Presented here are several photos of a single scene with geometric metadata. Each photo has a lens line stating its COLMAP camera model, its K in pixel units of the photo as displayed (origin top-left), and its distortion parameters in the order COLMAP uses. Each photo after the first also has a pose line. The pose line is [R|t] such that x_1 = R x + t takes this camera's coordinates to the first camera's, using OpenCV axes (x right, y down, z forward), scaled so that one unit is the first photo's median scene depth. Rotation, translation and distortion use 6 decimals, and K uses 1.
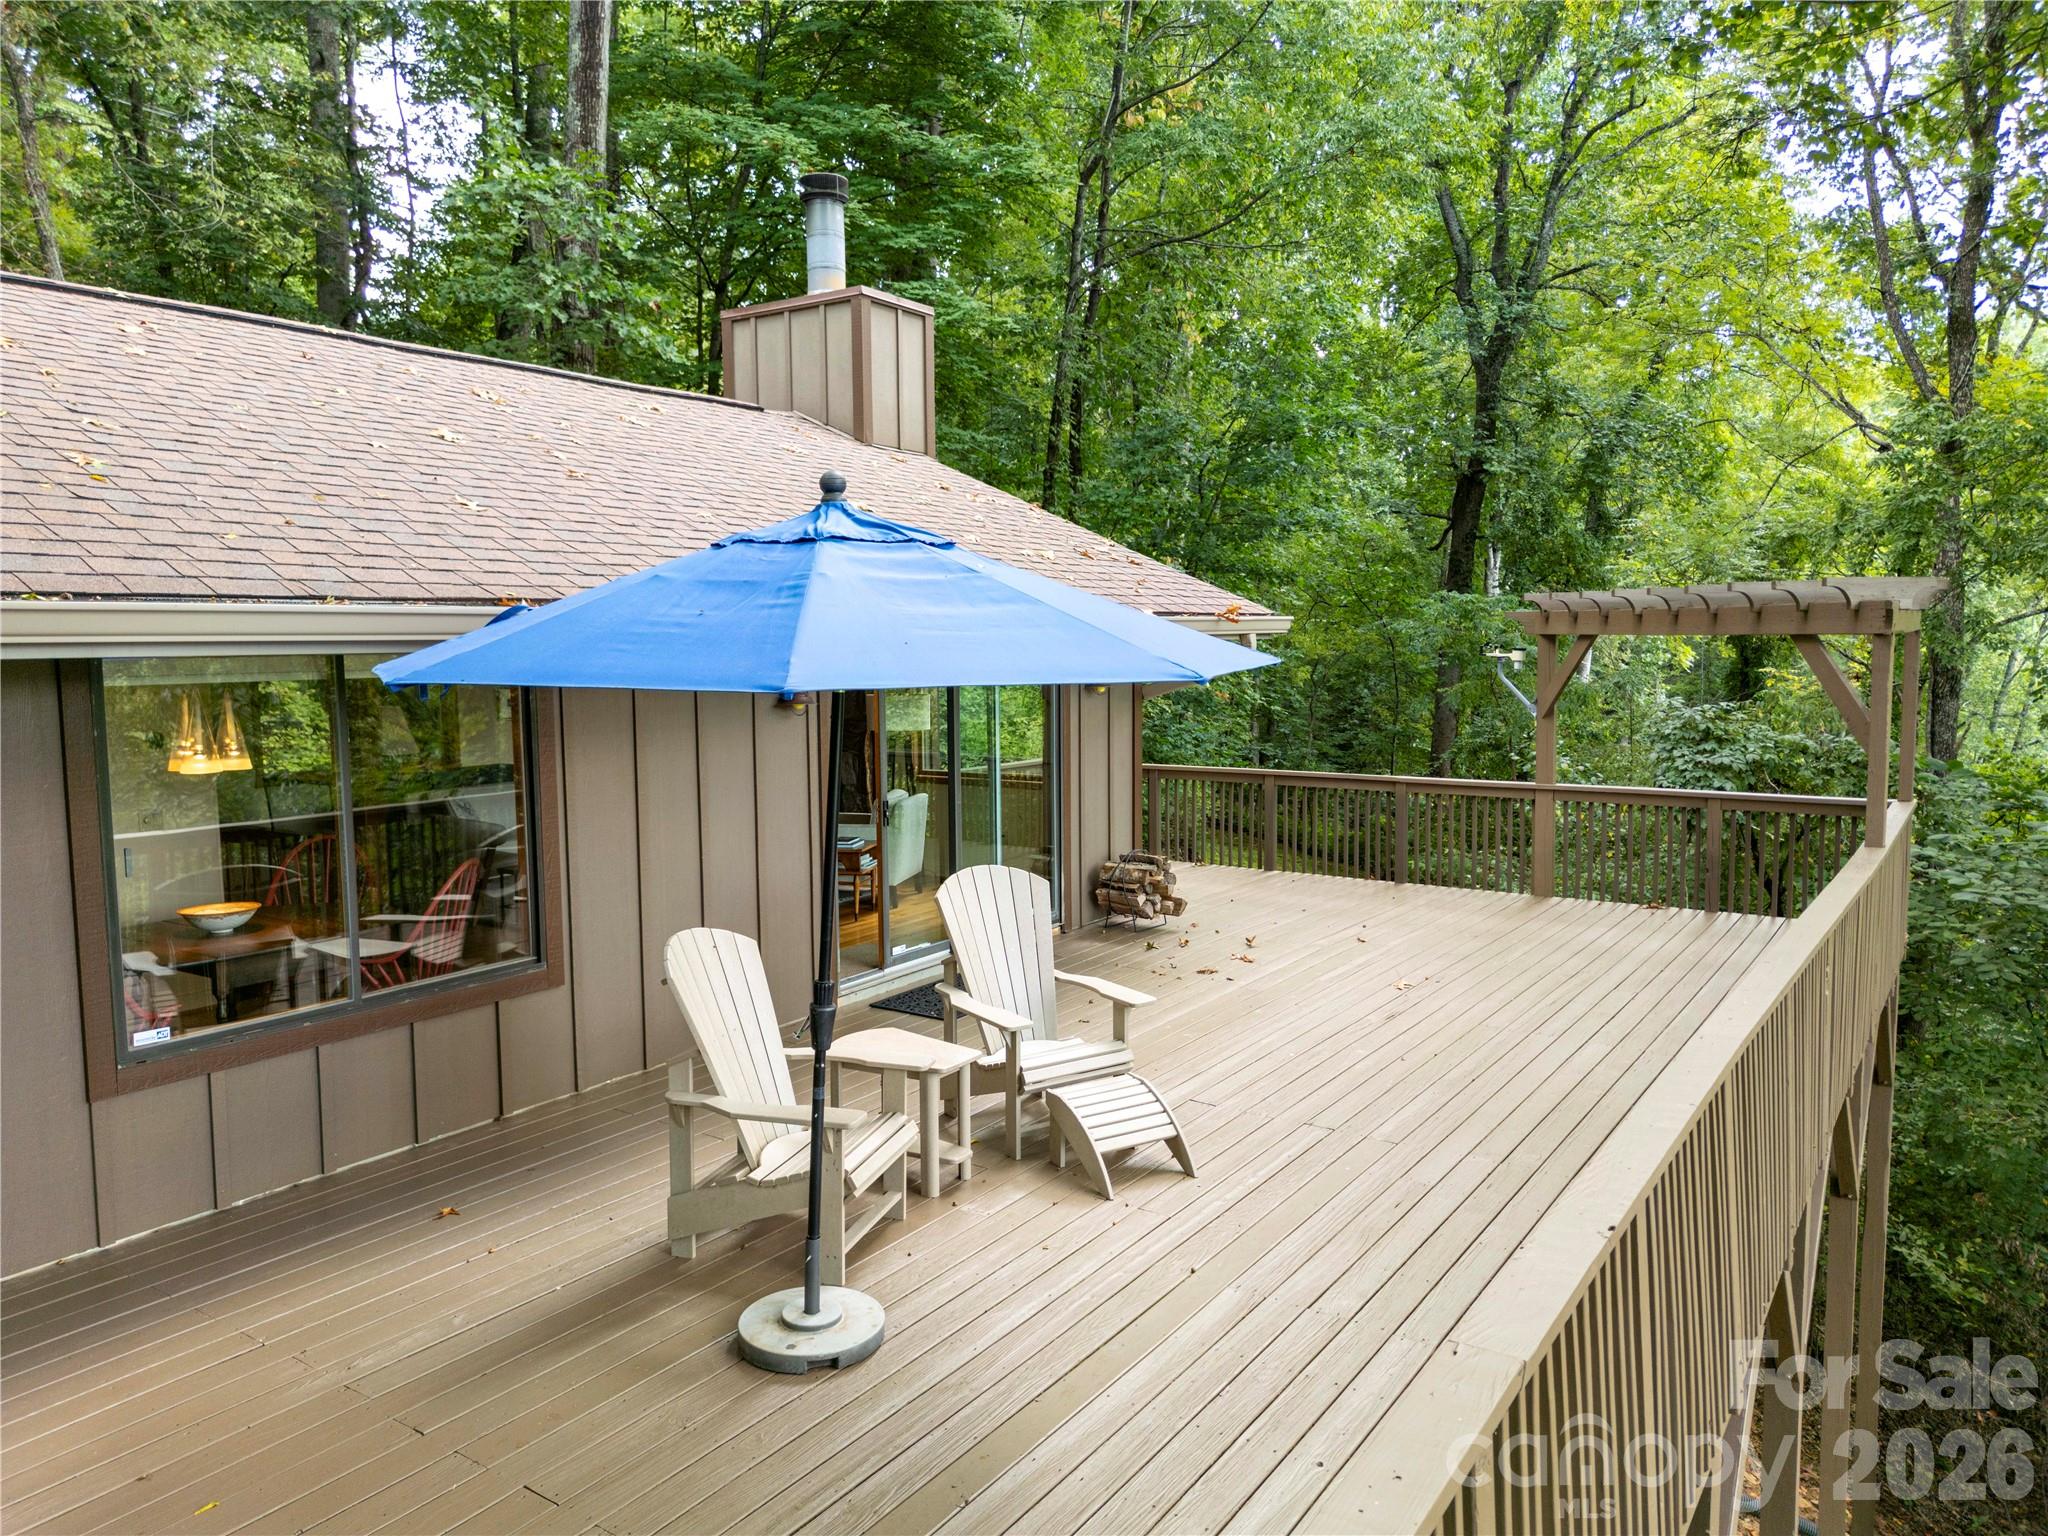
lens RADIAL K [[1400.3, 0, 1024.0], [0, 1400.3, 768.0], [0, 0, 1]] dist [0.098904, -0.123926]
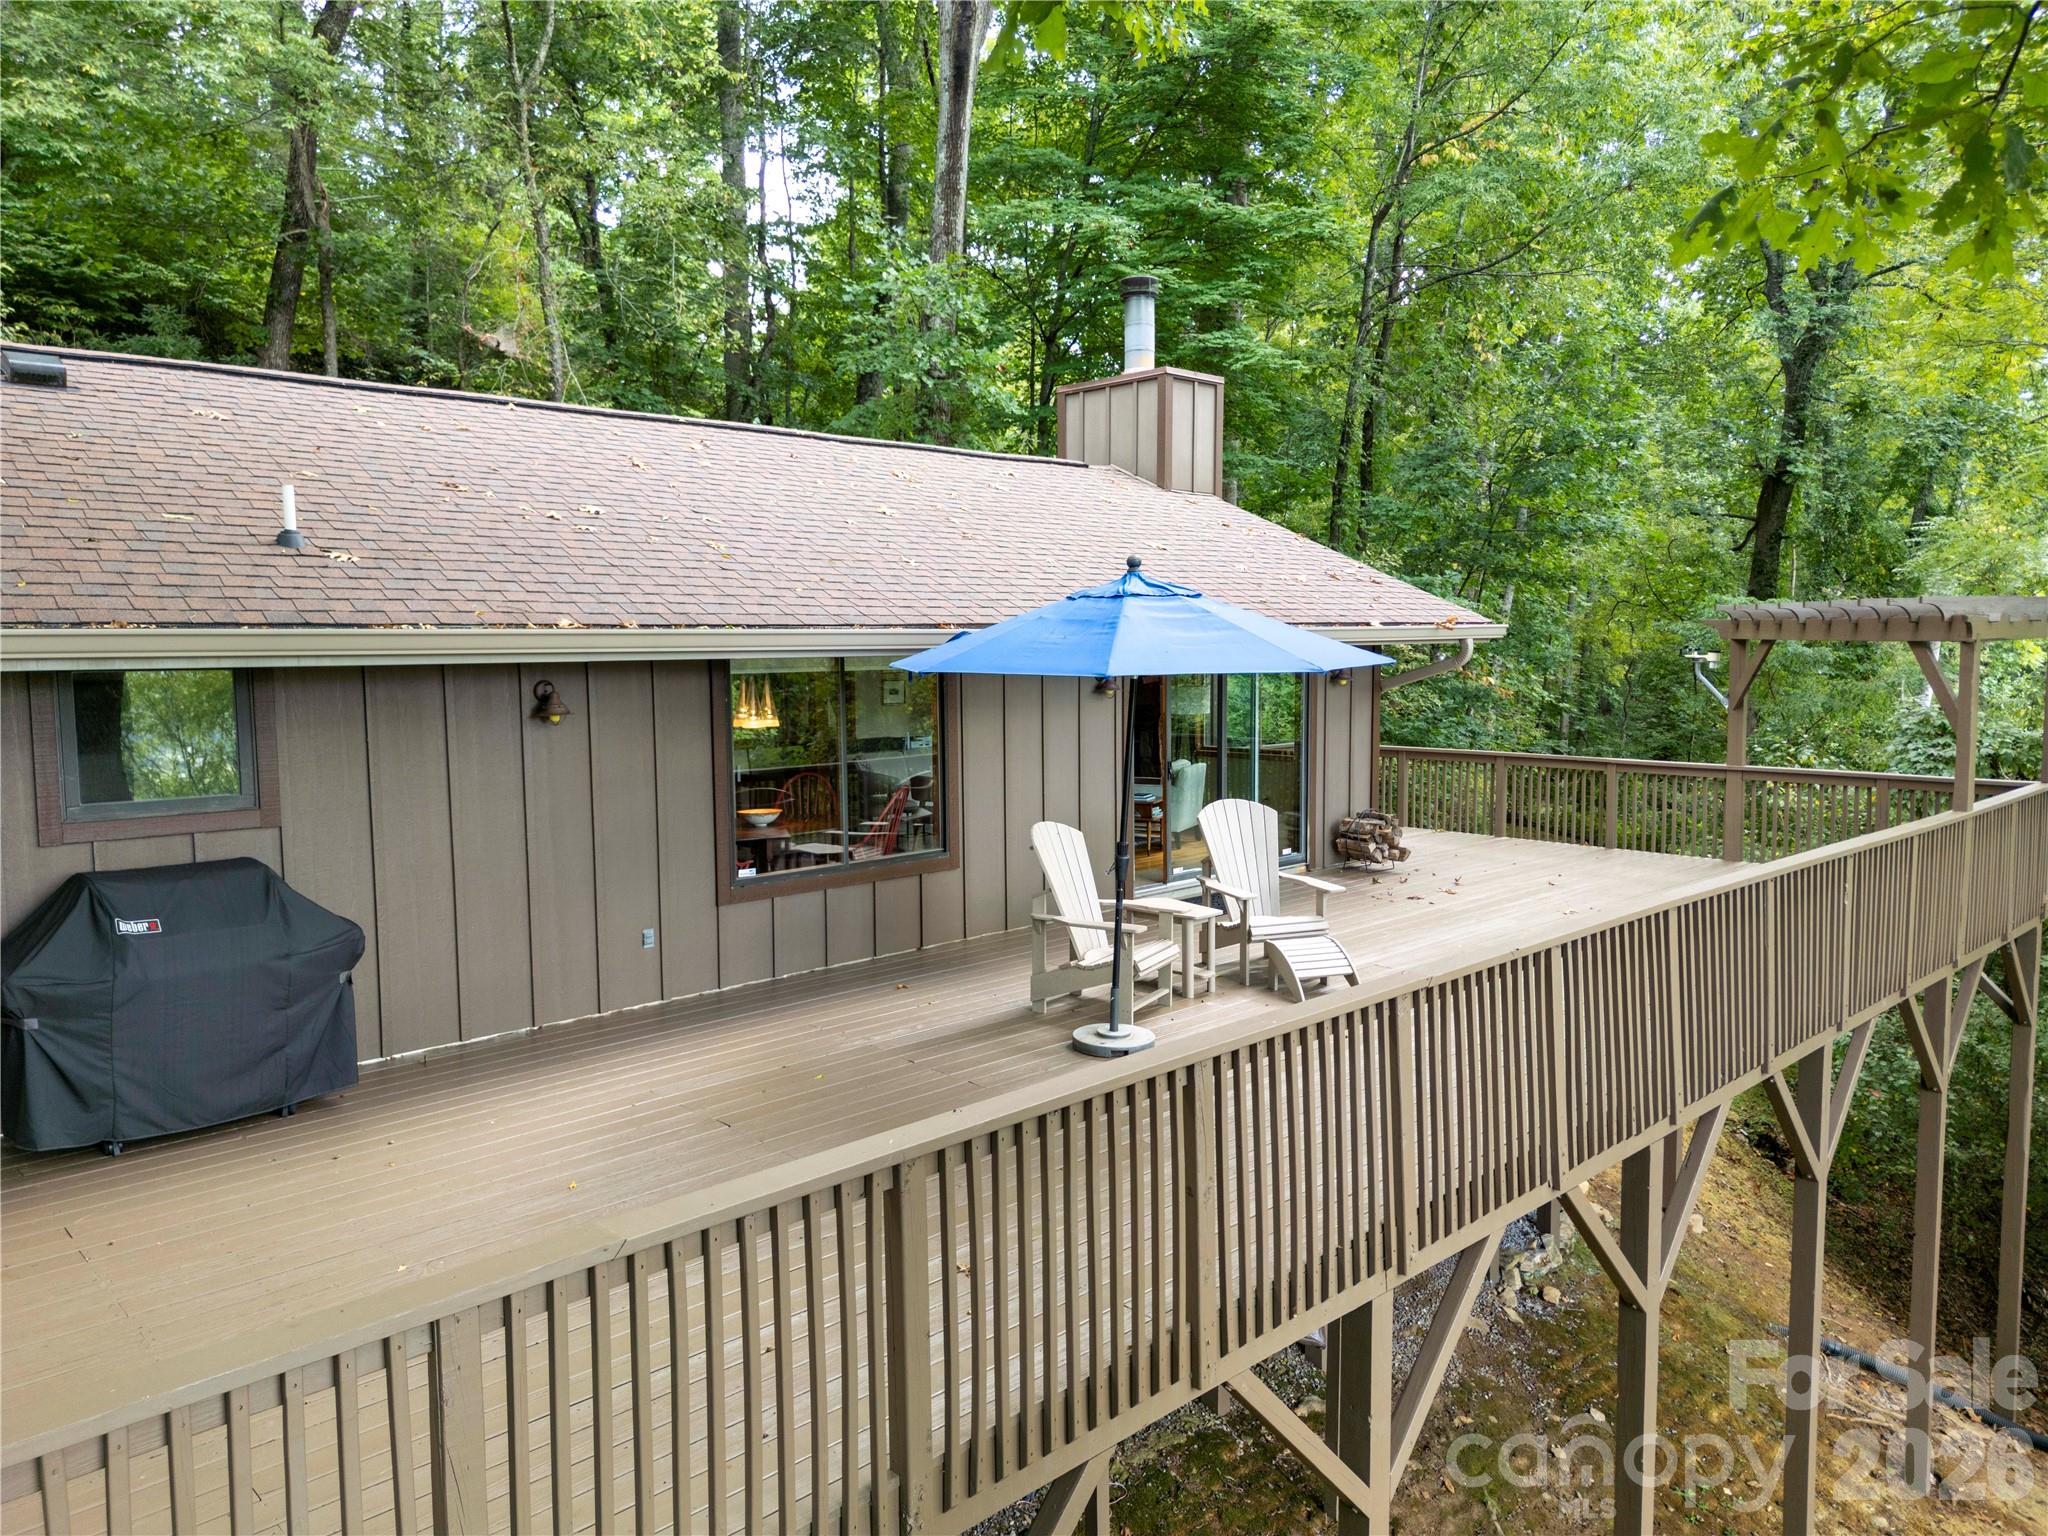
lens RADIAL K [[1400.3, 0, 1024.0], [0, 1400.3, 768.0], [0, 0, 1]] dist [0.098904, -0.123926]
pose [[0.976449, 0.020258, -0.214794, 0.045781], [-0.019969, 0.999794, 0.003518, 0.022259], [0.214822, 0.000854, 0.976653, -0.303731]]
